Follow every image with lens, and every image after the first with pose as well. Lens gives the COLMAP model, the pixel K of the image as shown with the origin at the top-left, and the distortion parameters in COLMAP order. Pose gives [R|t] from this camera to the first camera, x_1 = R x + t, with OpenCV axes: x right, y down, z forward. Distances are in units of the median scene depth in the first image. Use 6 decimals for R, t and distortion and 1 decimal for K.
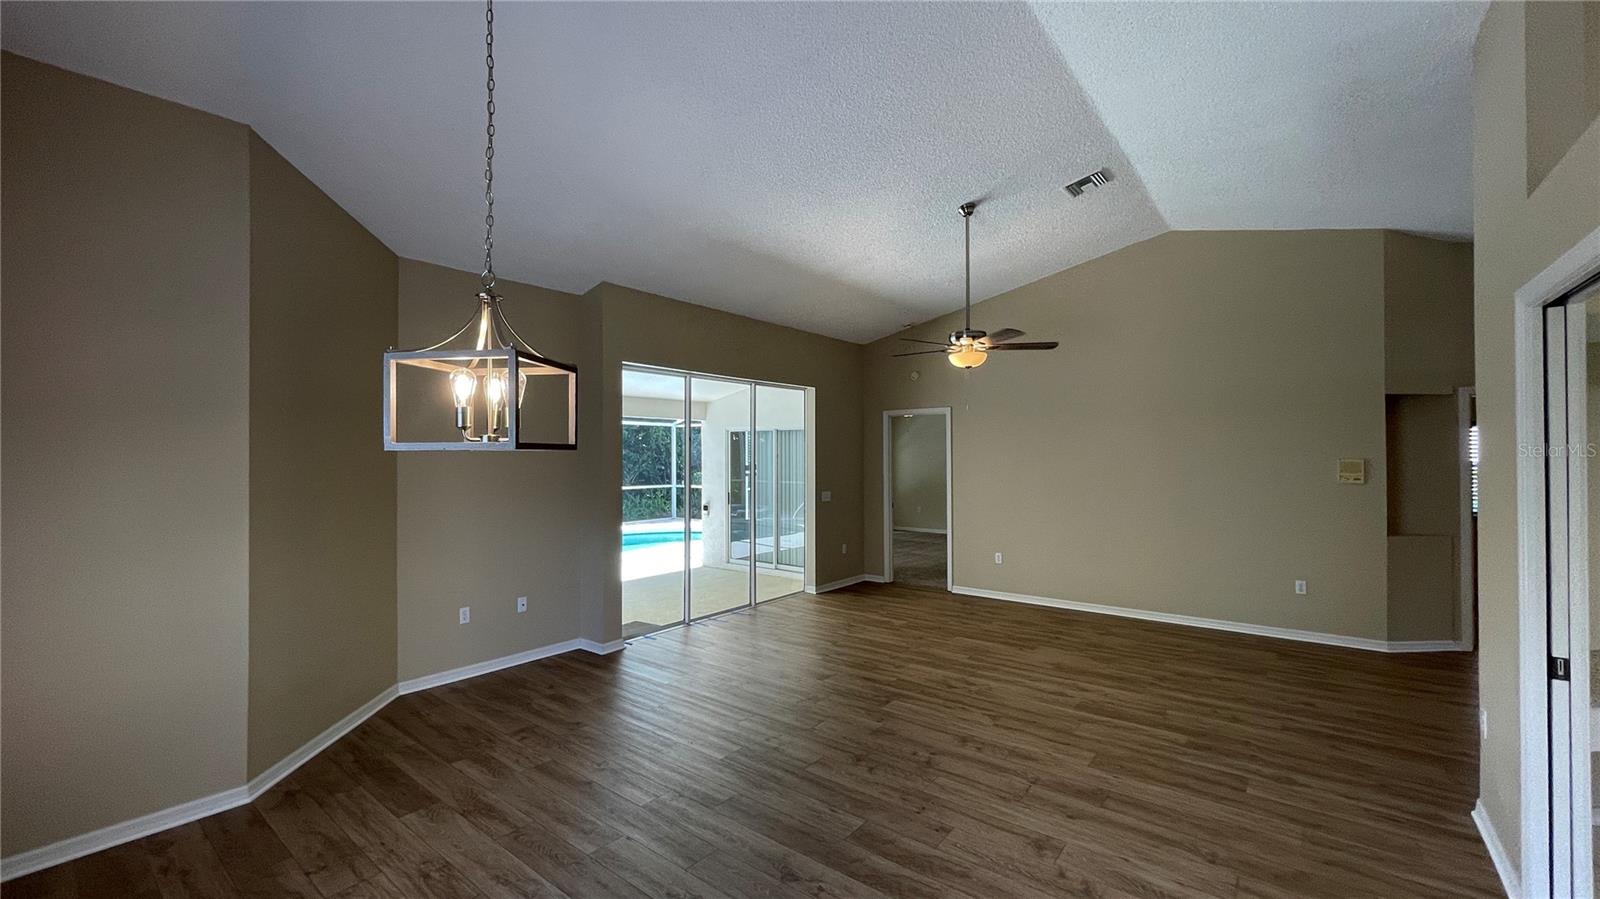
lens RADIAL K [[646.2, 0, 792.7], [0, 646.2, 445.7], [0, 0, 1]] dist [0.000322, -0.000183]
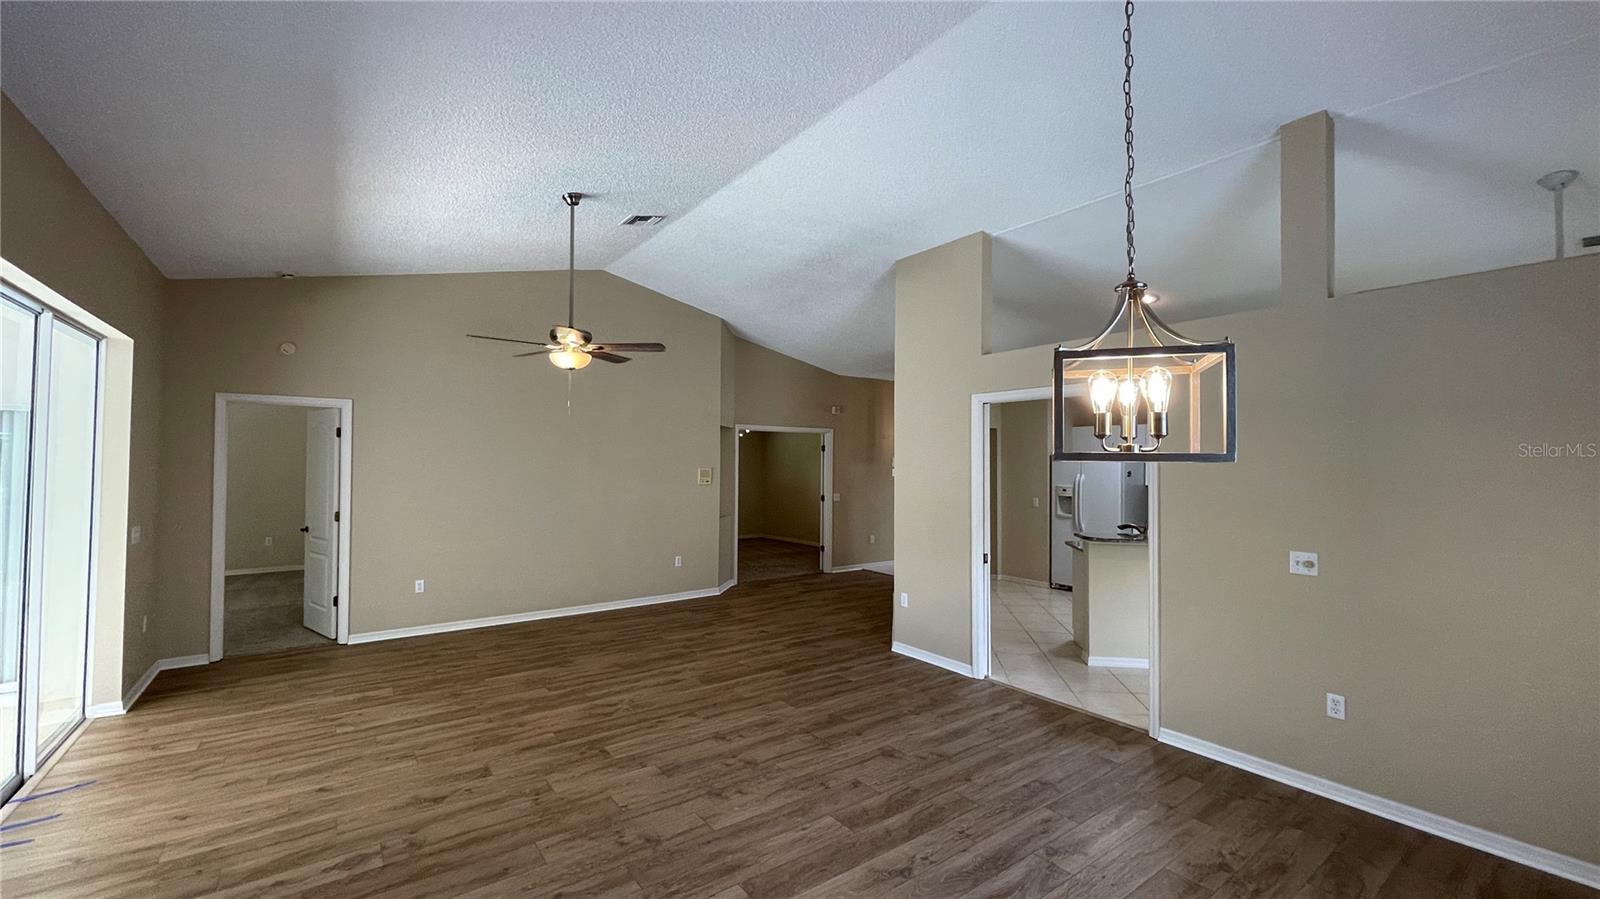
lens RADIAL K [[646.2, 0, 795.6], [0, 646.2, 452.0], [0, 0, 1]] dist [0.000322, -0.000183]
pose [[0.257080, 0.020940, 0.966163, -0.645645], [-0.021790, 0.999637, -0.015867, 0.003917], [-0.966144, -0.016974, 0.257443, 0.547788]]
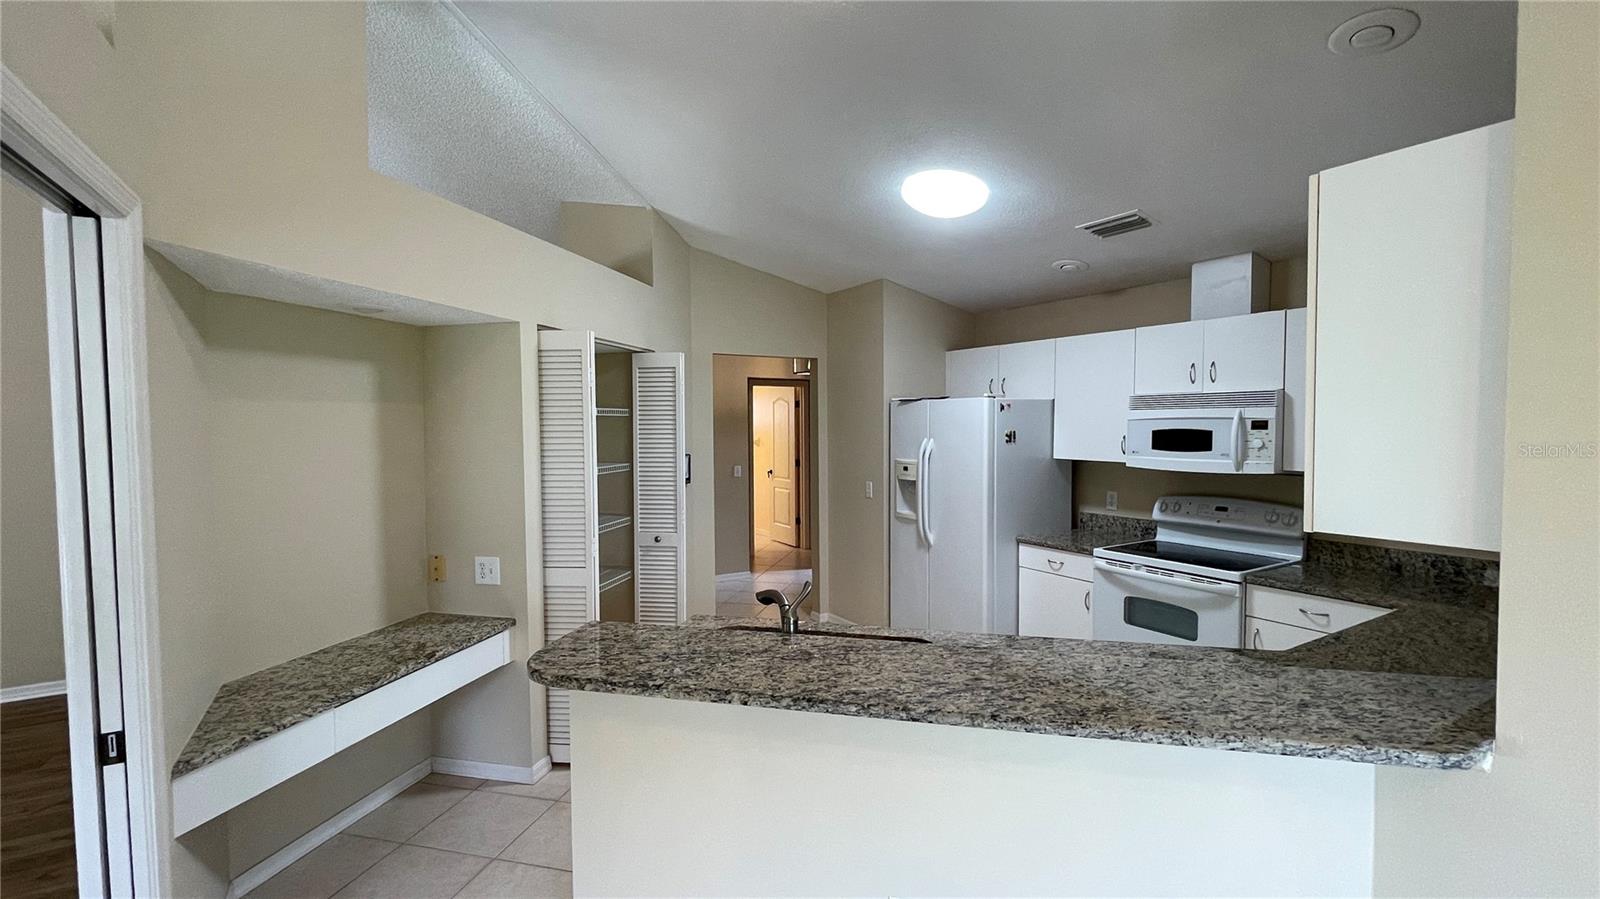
lens RADIAL K [[699.5, 0, 790.0], [0, 699.5, 454.2], [0, 0, 1]] dist [0.005461, -0.000035]
pose [[0.359067, -0.036370, 0.932603, 0.318922], [-0.009050, 0.999058, 0.042446, 0.001439], [-0.933268, -0.023681, 0.358400, 0.037623]]
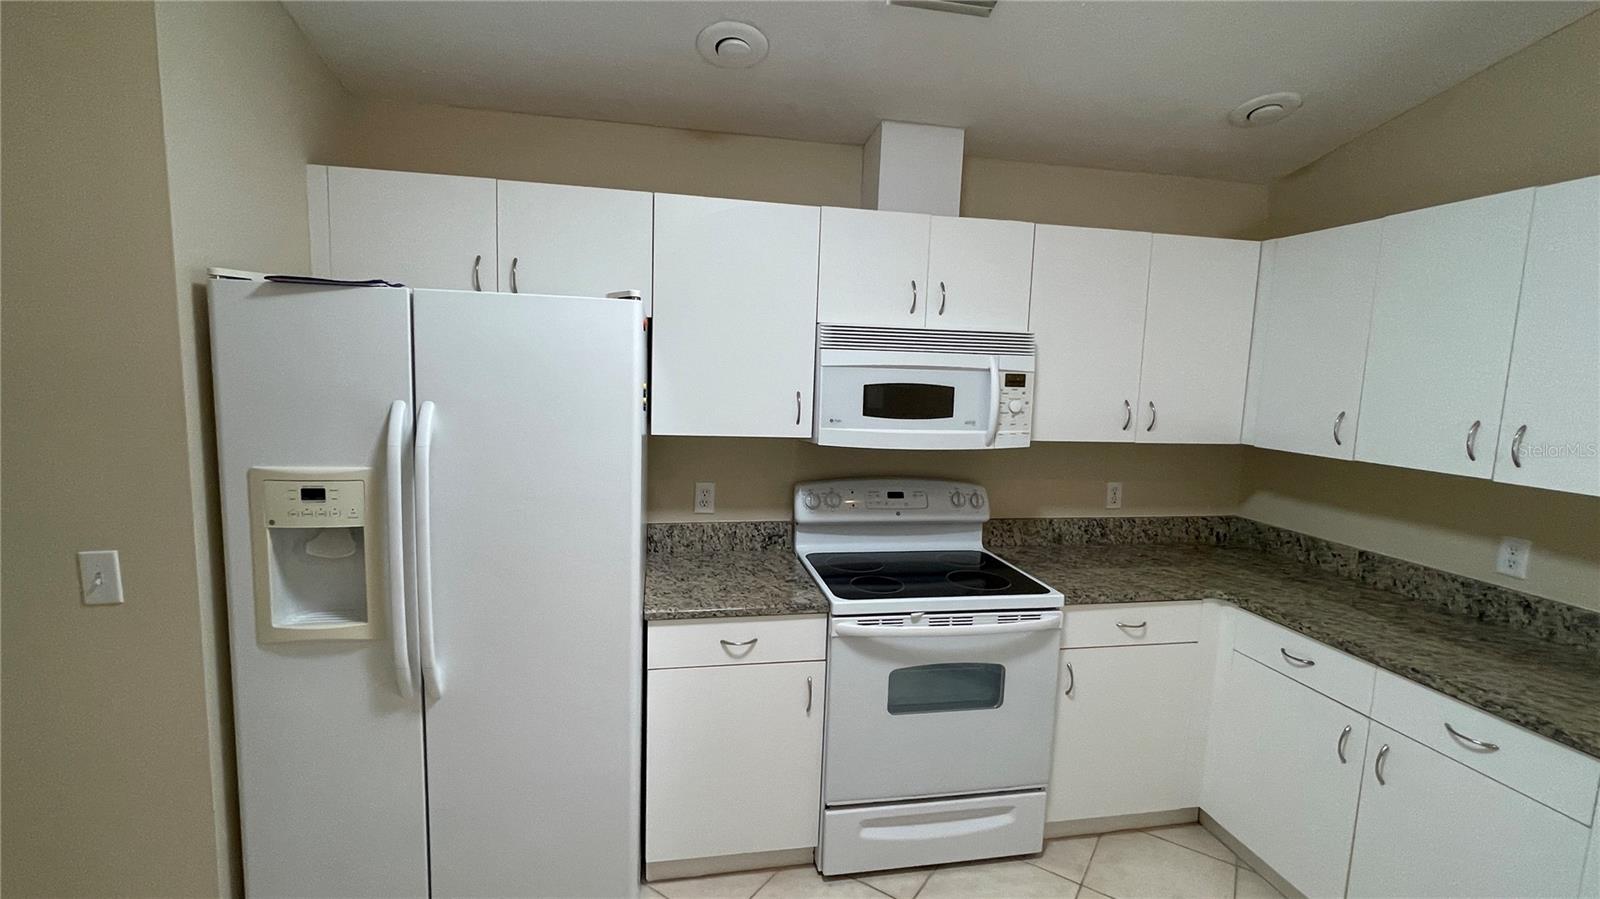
lens RADIAL K [[699.5, 0, 792.5], [0, 699.5, 451.9], [0, 0, 1]] dist [0.005461, -0.000035]
pose [[-0.750823, -0.102034, 0.652575, 1.008576], [-0.036449, 0.992891, 0.113308, -0.002738], [-0.659497, 0.061289, -0.749205, 0.374888]]
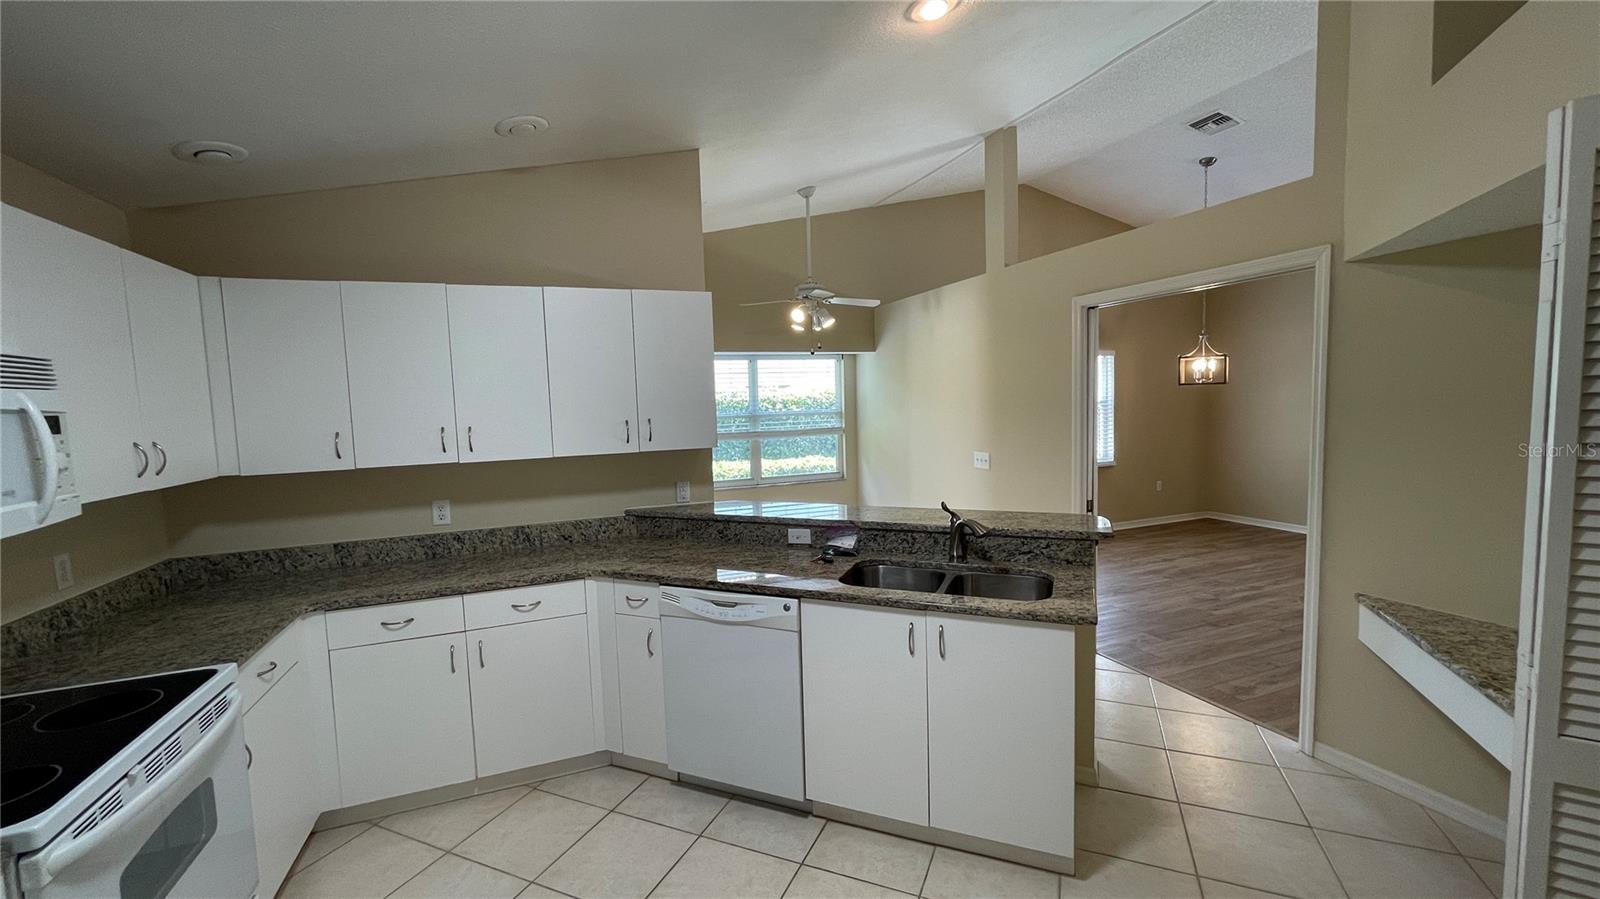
lens RADIAL K [[646.2, 0, 797.7], [0, 646.2, 447.3], [0, 0, 1]] dist [0.000322, -0.000183]
pose [[-0.500278, 0.081035, -0.862064, 1.356592], [0.042766, 0.996708, 0.068873, 0.002797], [0.864808, -0.002411, -0.502097, 0.380615]]
